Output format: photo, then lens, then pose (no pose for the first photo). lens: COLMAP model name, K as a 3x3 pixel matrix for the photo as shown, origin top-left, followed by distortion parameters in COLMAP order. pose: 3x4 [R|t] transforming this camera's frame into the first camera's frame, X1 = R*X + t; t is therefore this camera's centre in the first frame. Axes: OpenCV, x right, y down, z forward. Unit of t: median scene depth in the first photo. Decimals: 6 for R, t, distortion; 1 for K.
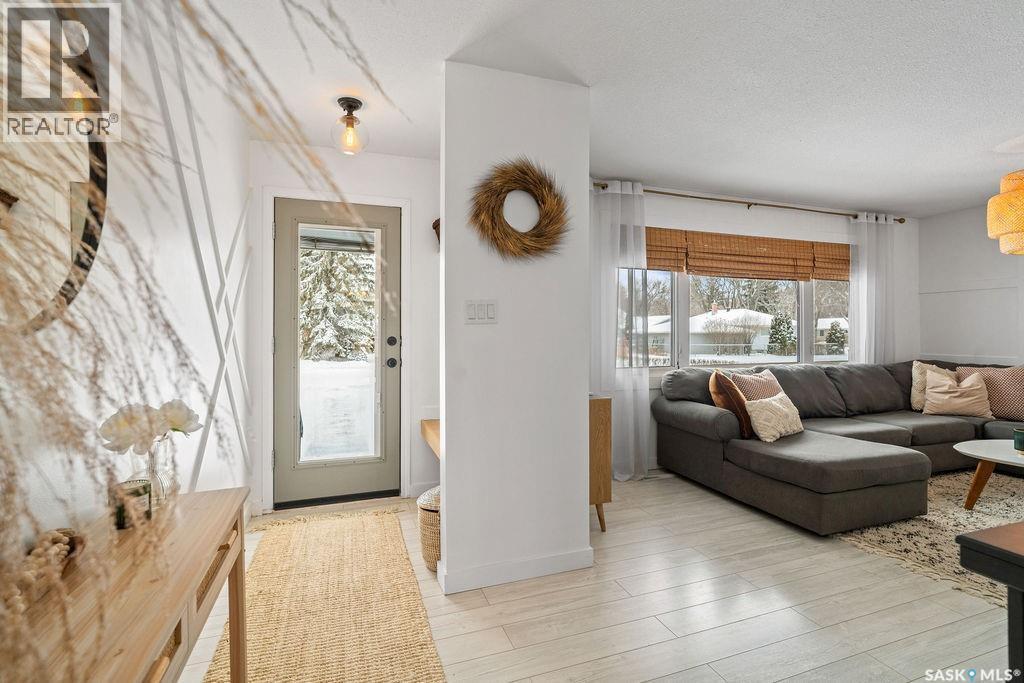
lens RADIAL K [[483.3, 0, 515.8], [0, 483.3, 330.0], [0, 0, 1]] dist [-0.020916, 0.010262]
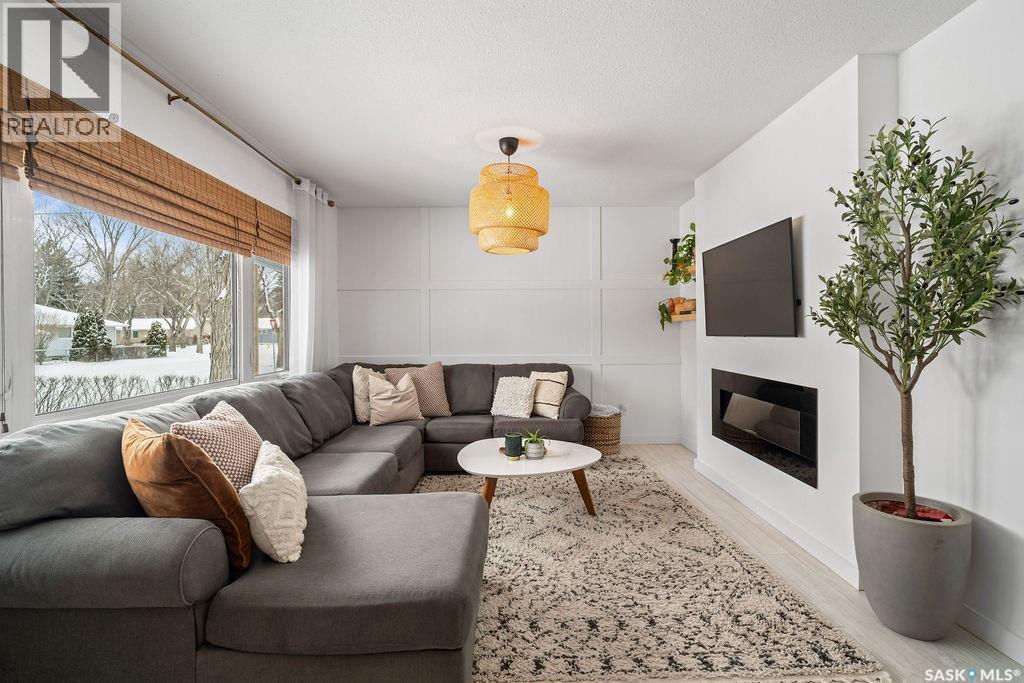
lens RADIAL K [[483.3, 0, 515.8], [0, 483.3, 330.0], [0, 0, 1]] dist [-0.020916, 0.010262]
pose [[0.321955, 0.000503, 0.946755, 0.120014], [0.001259, 0.999999, -0.000960, 0.001656], [-0.946754, 0.001501, 0.321954, 0.538161]]
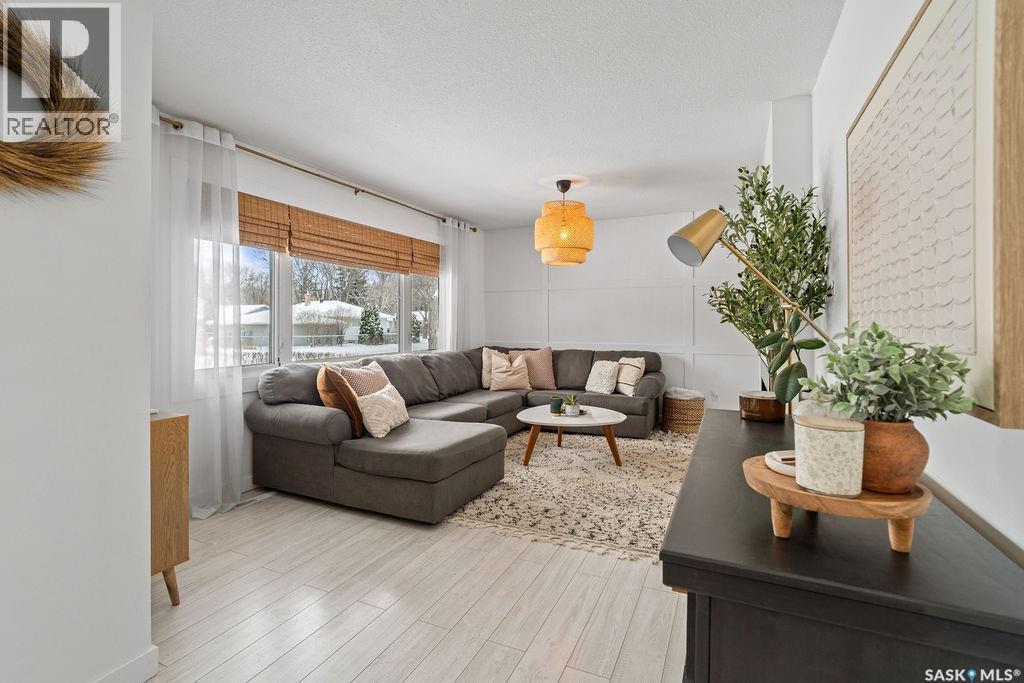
lens RADIAL K [[484.5, 0, 514.0], [0, 484.5, 323.0], [0, 0, 1]] dist [-0.022246, 0.010386]
pose [[0.699196, 0.001783, 0.714928, 0.019347], [-0.004423, 0.999989, 0.001832, 0.001024], [-0.714916, -0.004443, 0.699196, 0.116222]]
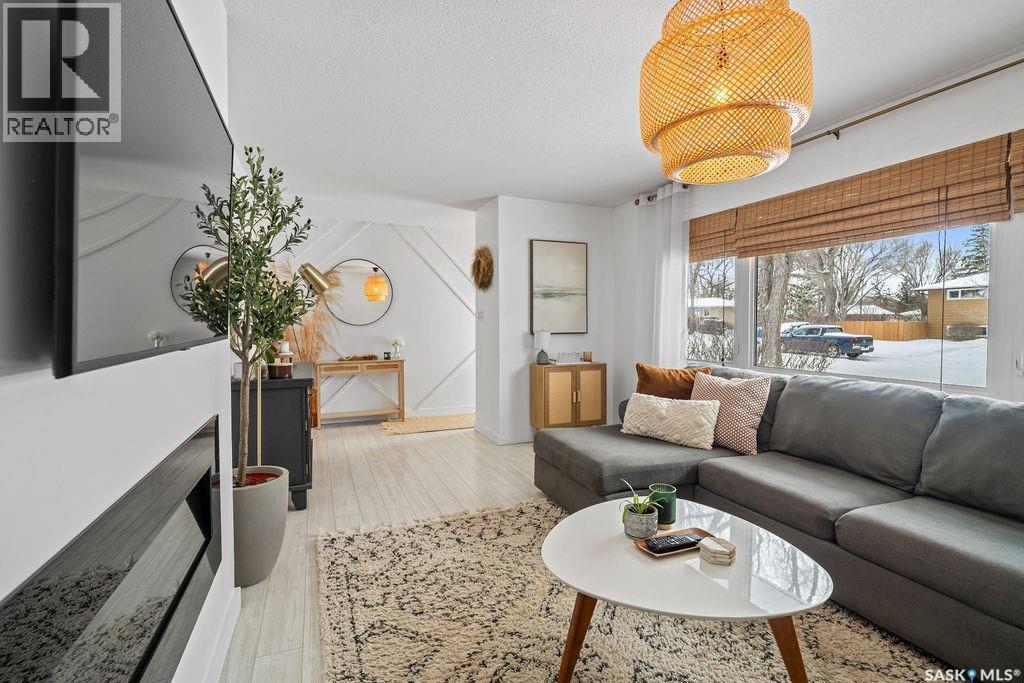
lens RADIAL K [[483.3, 0, 515.8], [0, 483.3, 330.0], [0, 0, 1]] dist [-0.020916, 0.010262]
pose [[0.044247, 0.016146, -0.998890, 1.311383], [0.002914, 0.999863, 0.016291, -0.002767], [0.999016, -0.003631, 0.044194, 0.616280]]
